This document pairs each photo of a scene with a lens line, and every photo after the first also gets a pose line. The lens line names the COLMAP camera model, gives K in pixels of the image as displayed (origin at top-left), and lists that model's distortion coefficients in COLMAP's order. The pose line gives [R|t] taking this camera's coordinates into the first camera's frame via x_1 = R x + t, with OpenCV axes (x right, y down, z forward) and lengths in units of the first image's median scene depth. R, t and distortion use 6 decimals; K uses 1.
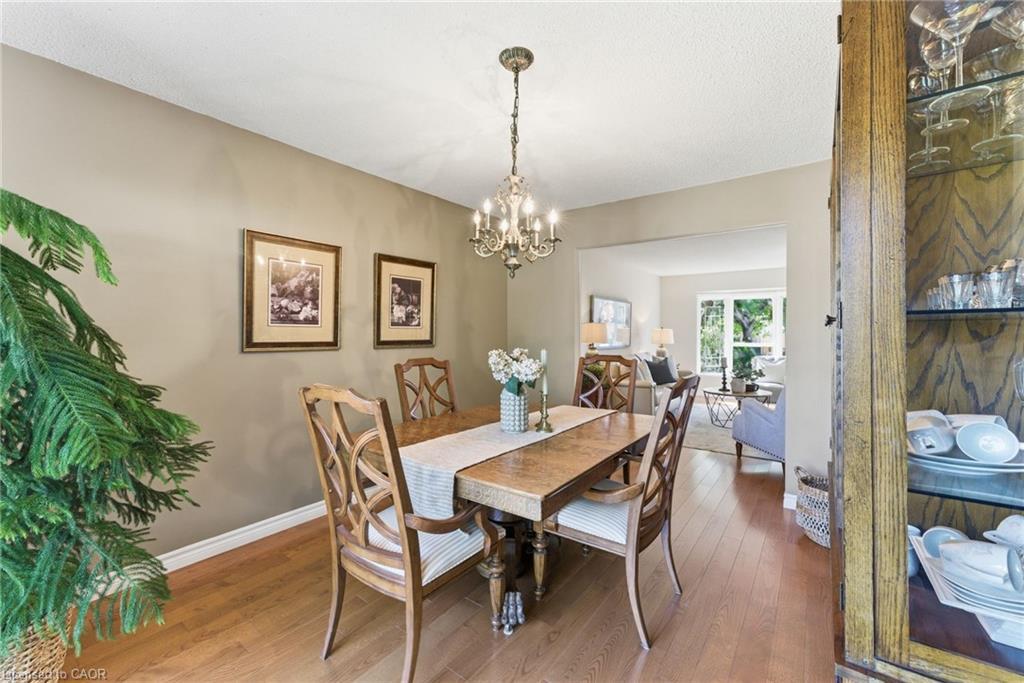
lens RADIAL K [[407.9, 0, 512.7], [0, 407.9, 333.1], [0, 0, 1]] dist [-0.000763, -0.000027]
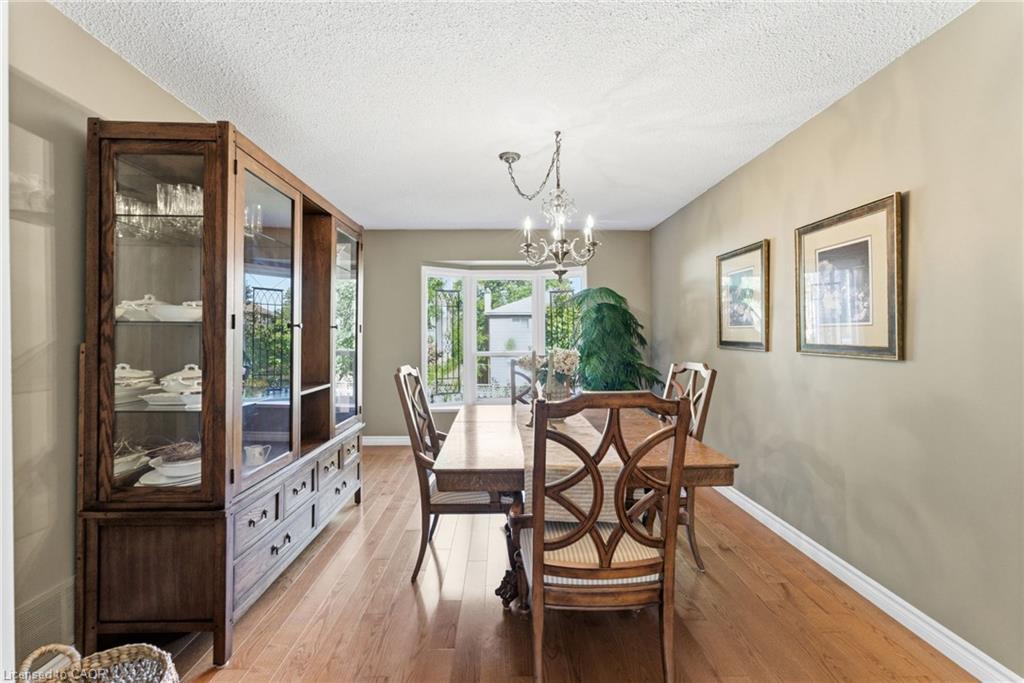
lens RADIAL K [[407.6, 0, 515.4], [0, 407.6, 340.7], [0, 0, 1]] dist [-0.000320, 0.000248]
pose [[-0.779740, 0.007791, -0.626055, 0.549393], [-0.001875, 0.999889, 0.014779, 0.002551], [0.626100, 0.012698, -0.779639, 1.253705]]
